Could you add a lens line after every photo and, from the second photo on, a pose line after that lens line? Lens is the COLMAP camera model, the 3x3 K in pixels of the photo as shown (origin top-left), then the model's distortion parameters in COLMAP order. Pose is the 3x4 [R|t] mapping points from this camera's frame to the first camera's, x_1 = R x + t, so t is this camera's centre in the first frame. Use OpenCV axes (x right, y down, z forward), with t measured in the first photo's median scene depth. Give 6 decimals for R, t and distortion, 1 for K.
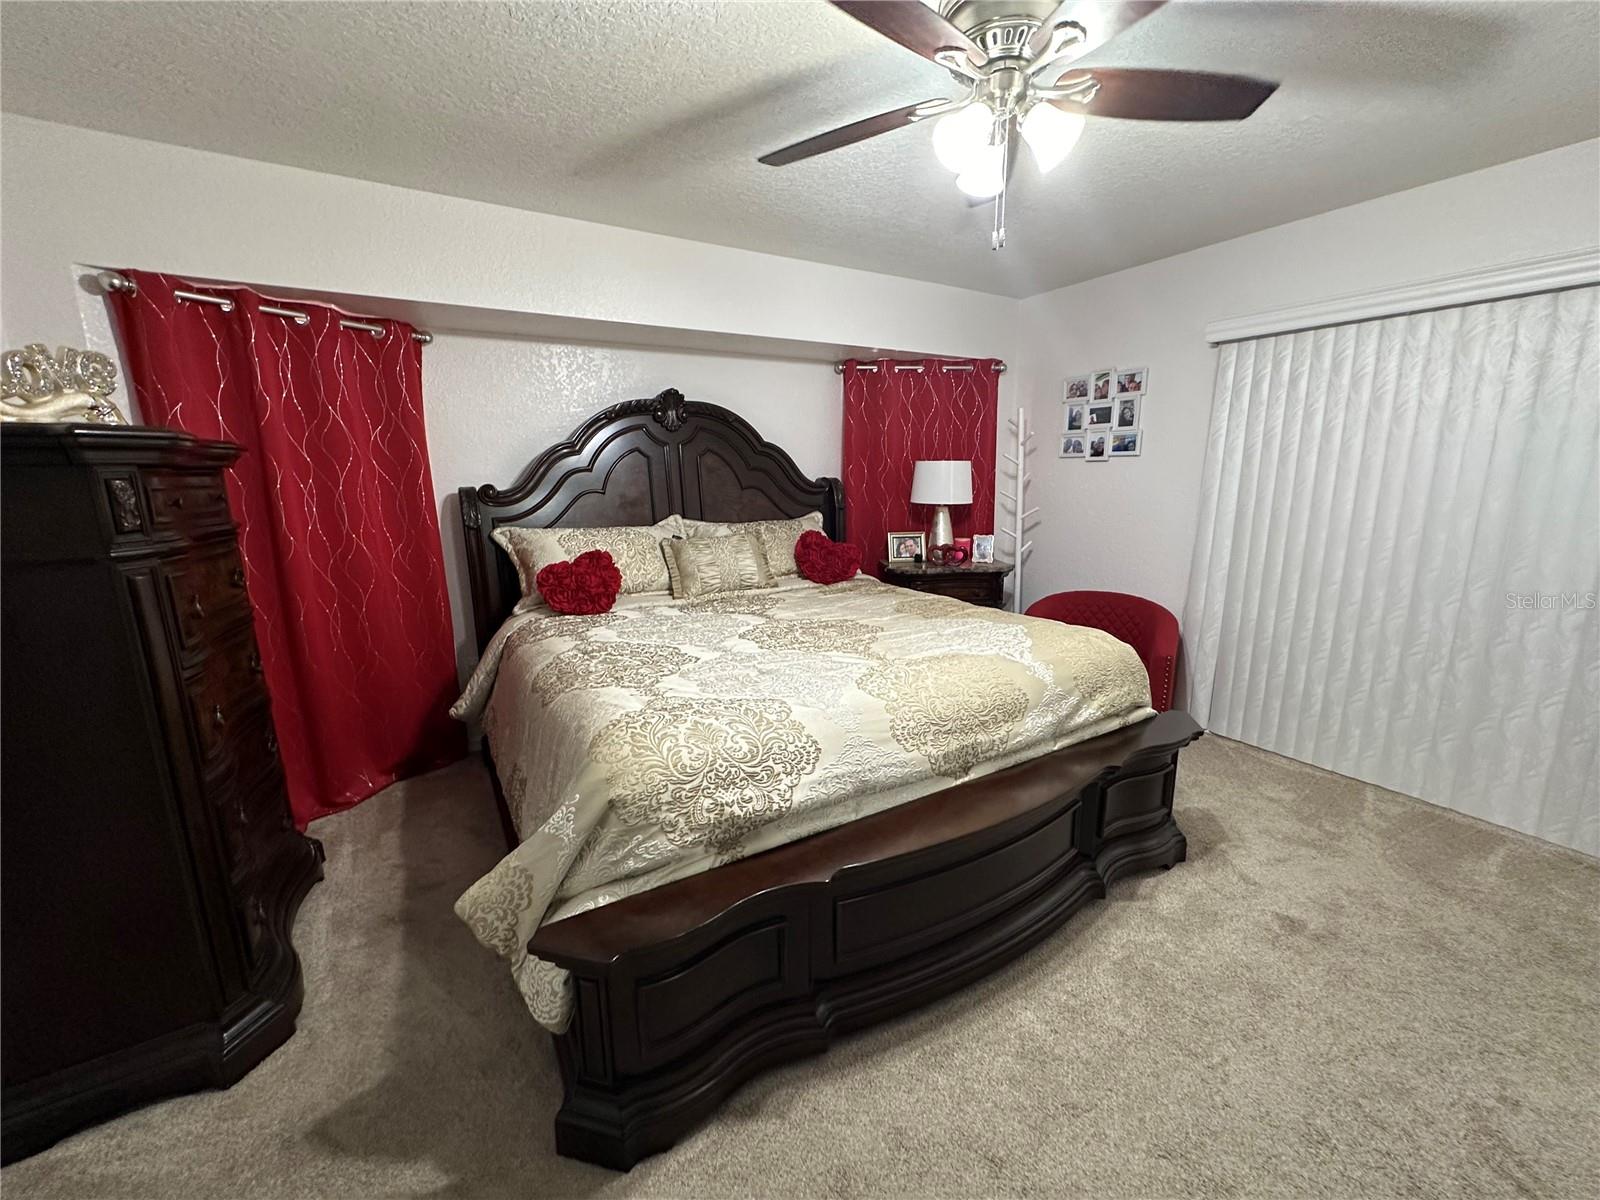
lens RADIAL K [[640.2, 0, 800.3], [0, 640.2, 599.6], [0, 0, 1]] dist [-0.001026, 0.000605]
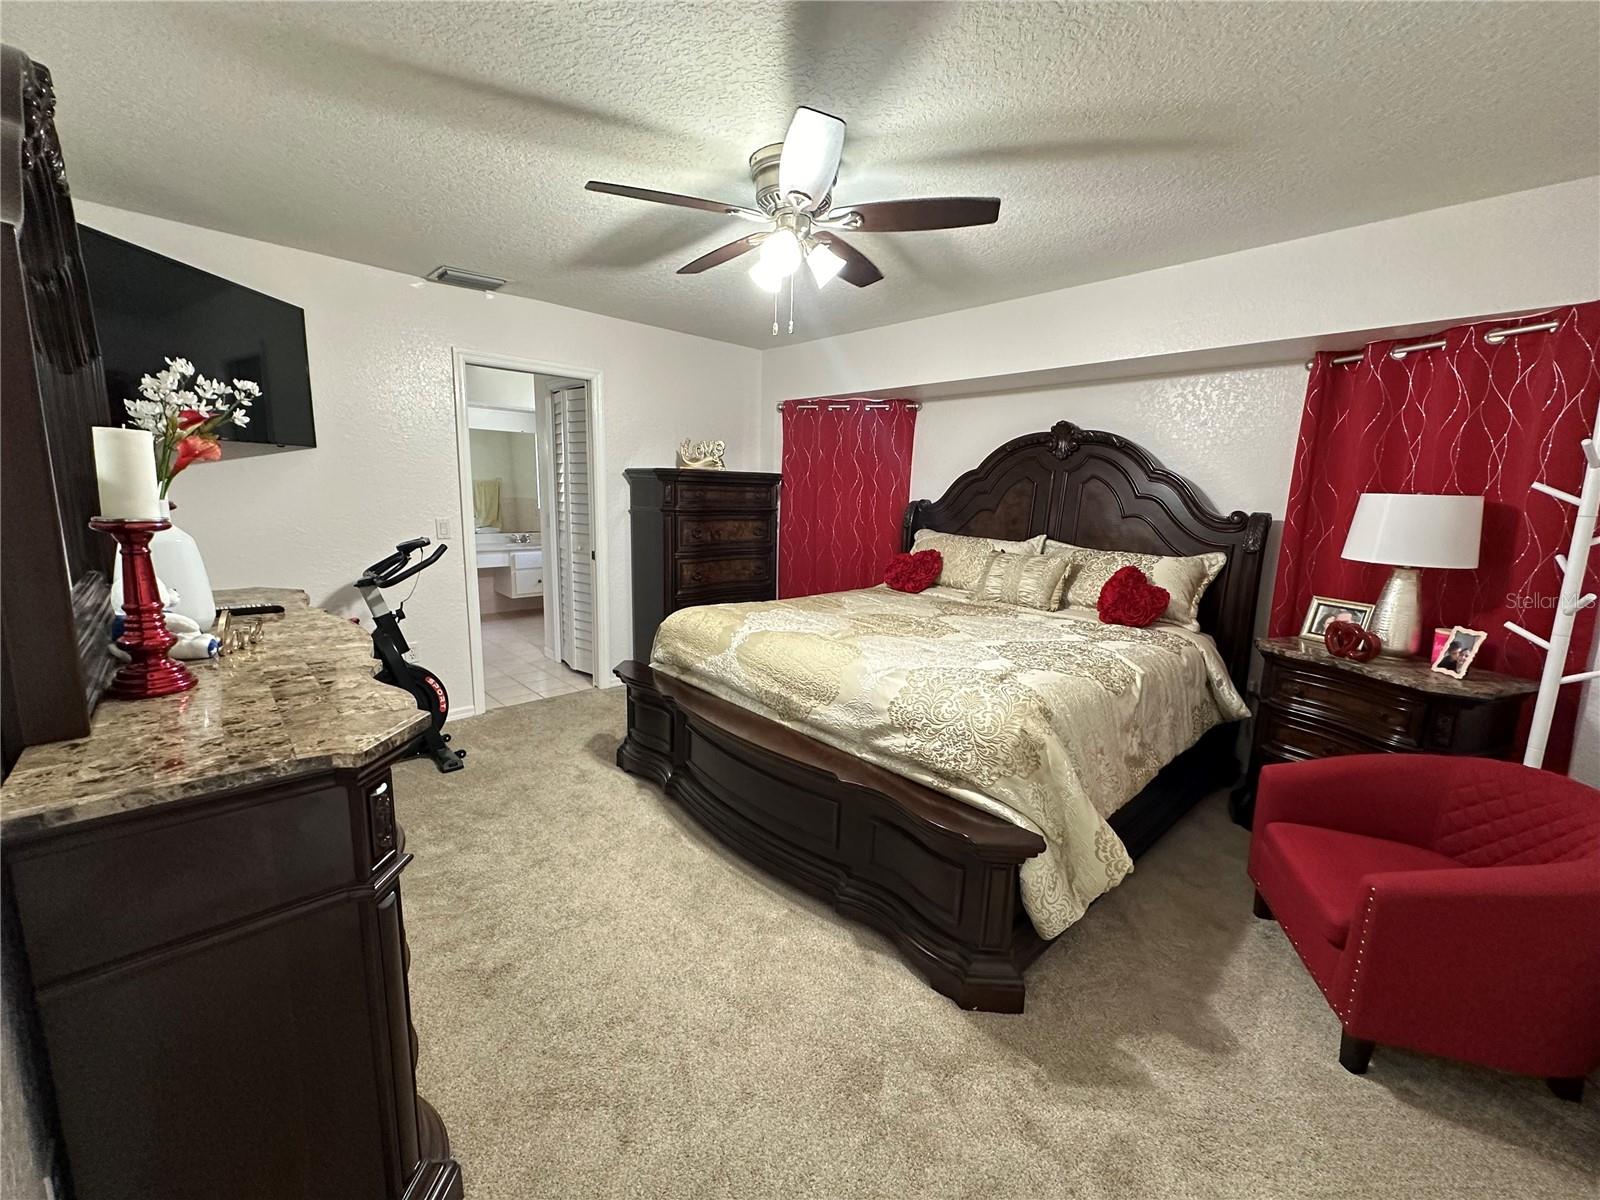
lens RADIAL K [[640.2, 0, 802.0], [0, 640.2, 604.4], [0, 0, 1]] dist [-0.001026, 0.000605]
pose [[0.211654, 0.189327, -0.958832, 1.110579], [-0.226524, 0.963846, 0.140313, -0.110182], [0.950731, 0.187501, 0.246889, 0.499660]]
